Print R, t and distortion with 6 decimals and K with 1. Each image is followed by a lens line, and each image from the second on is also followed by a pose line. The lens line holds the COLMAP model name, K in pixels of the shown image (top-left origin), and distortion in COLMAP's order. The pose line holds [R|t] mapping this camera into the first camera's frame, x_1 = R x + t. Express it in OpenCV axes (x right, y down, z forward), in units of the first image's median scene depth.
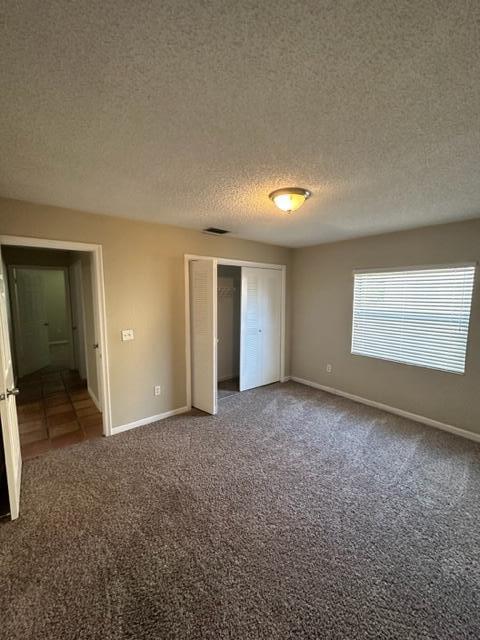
lens RADIAL K [[253.9, 0, 240.8], [0, 253.9, 318.7], [0, 0, 1]] dist [-0.002319, 0.001087]
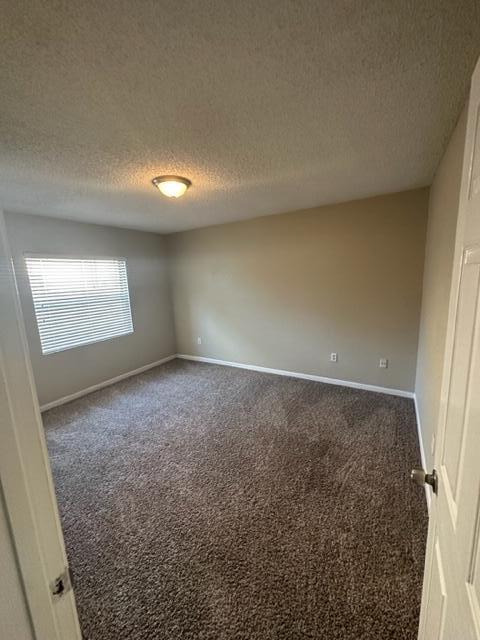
lens RADIAL K [[253.9, 0, 240.6], [0, 253.9, 321.9], [0, 0, 1]] dist [-0.002319, 0.001087]
pose [[-0.335127, -0.154643, 0.929395, -0.997094], [0.136384, 0.968086, 0.210259, -0.102018], [-0.932250, 0.197218, -0.303341, 1.171087]]
